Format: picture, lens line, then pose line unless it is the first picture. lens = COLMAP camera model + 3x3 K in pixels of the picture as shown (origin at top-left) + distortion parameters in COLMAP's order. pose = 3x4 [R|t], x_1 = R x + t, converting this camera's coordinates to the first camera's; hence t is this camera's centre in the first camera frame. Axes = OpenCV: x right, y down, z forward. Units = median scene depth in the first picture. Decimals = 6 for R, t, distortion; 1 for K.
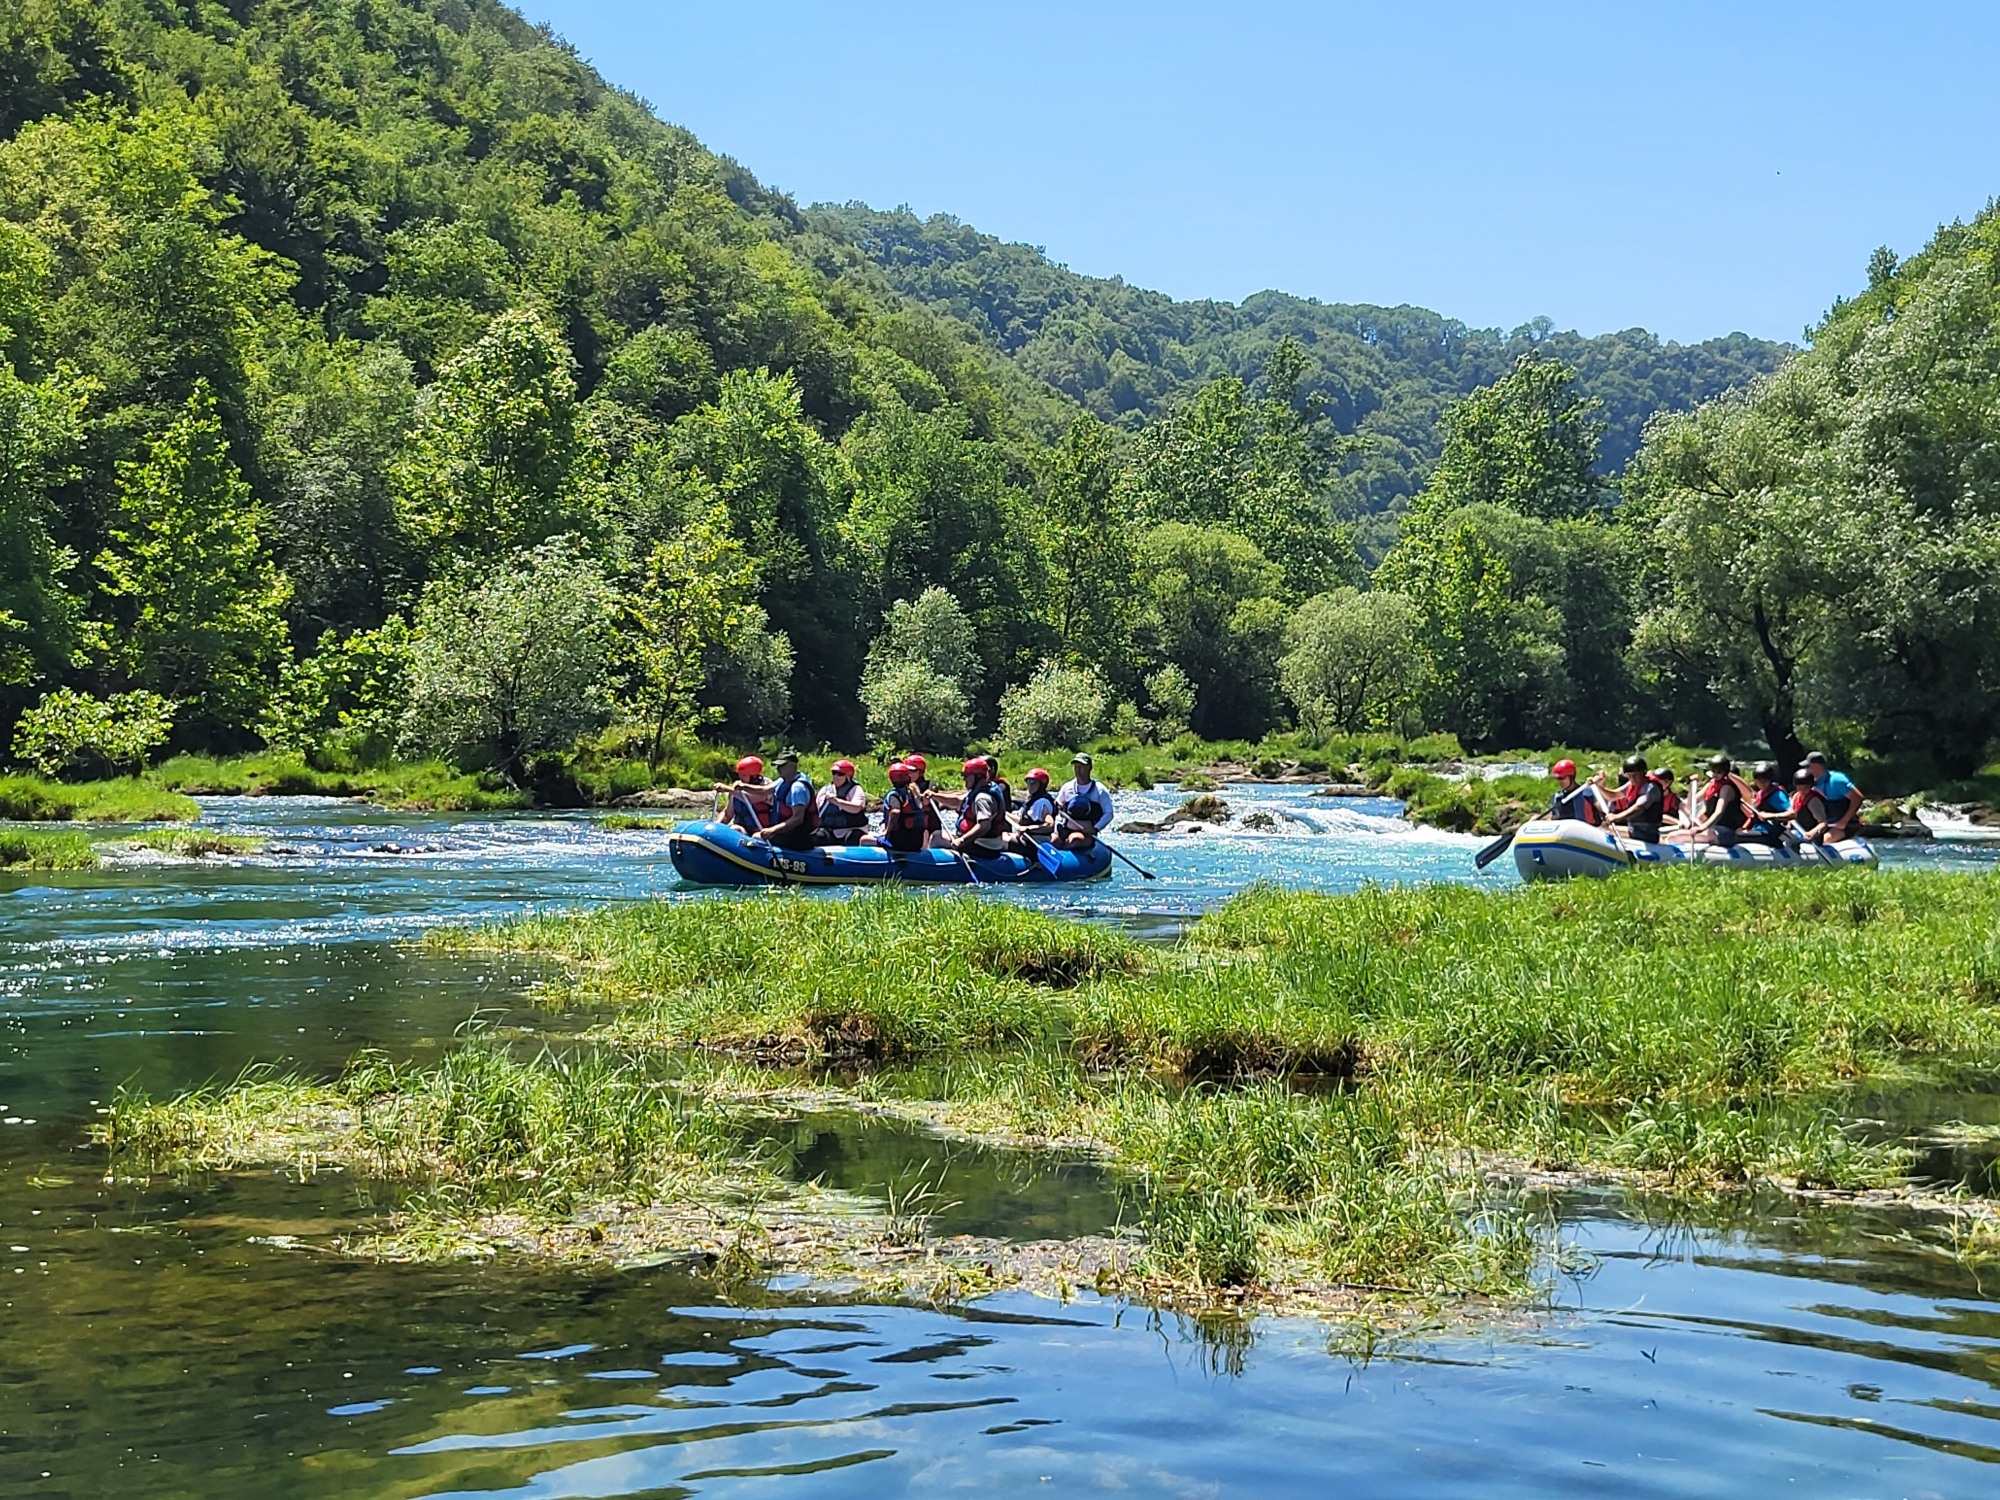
lens RADIAL K [[3041.9, 0, 997.6], [0, 3041.9, 760.5], [0, 0, 1]] dist [0.082950, 0.000000]
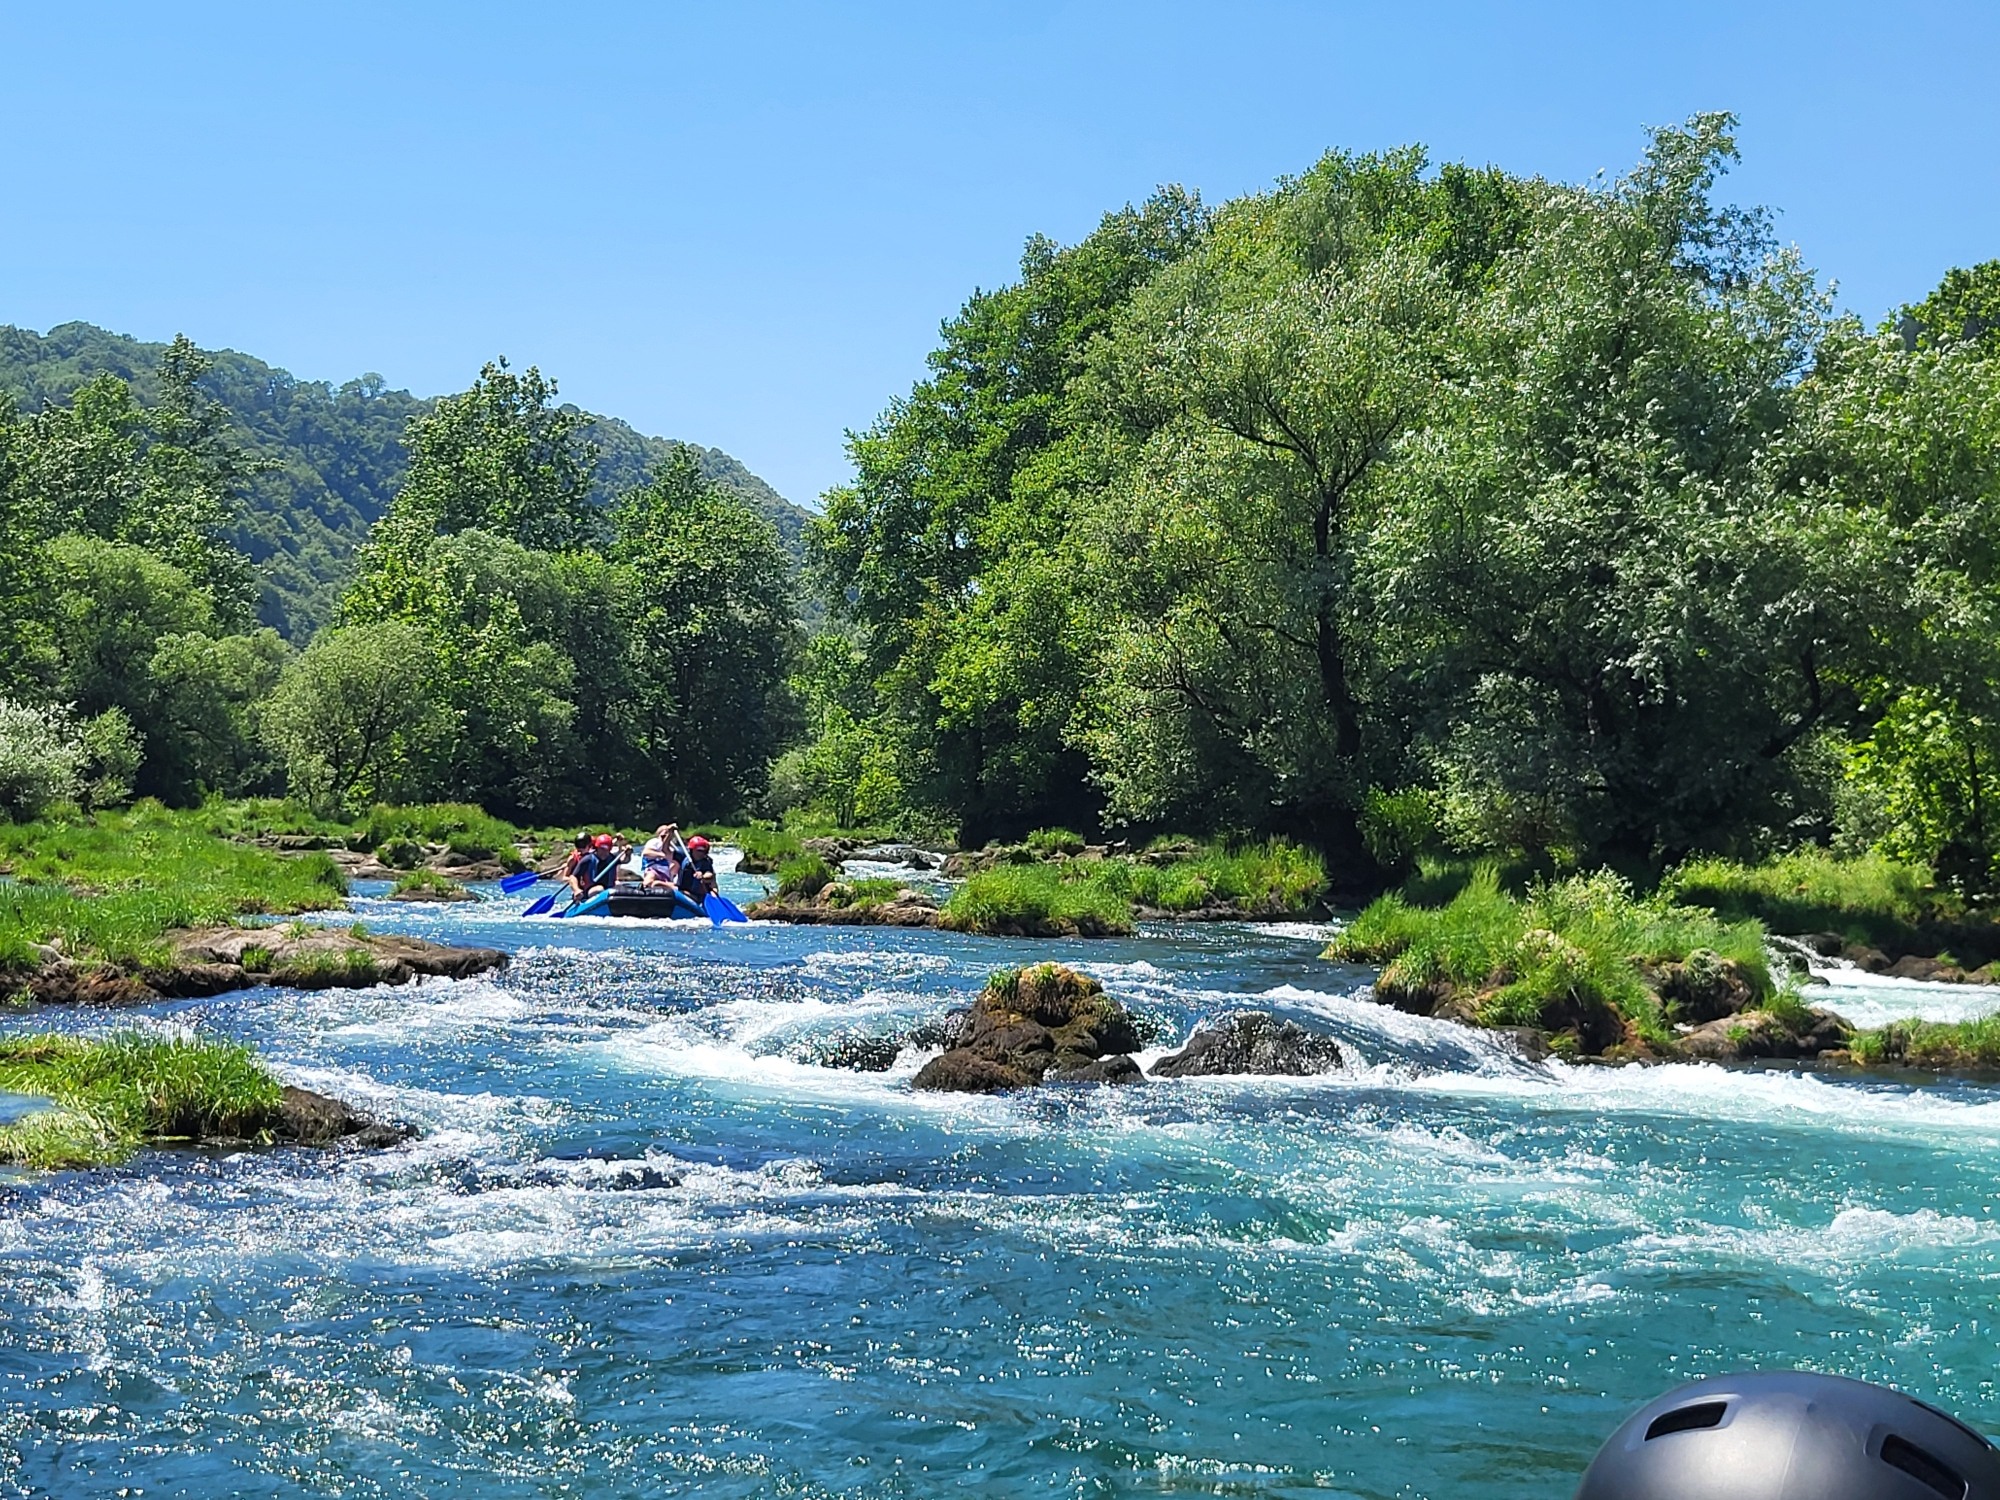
lens RADIAL K [[3041.9, 0, 955.3], [0, 3041.9, 736.5], [0, 0, 1]] dist [0.082950, 0.000000]
pose [[0.928194, 0.028479, 0.371005, -0.022503], [-0.016588, 0.999242, -0.035203, -0.000841], [-0.371726, 0.026521, 0.927963, 0.164277]]
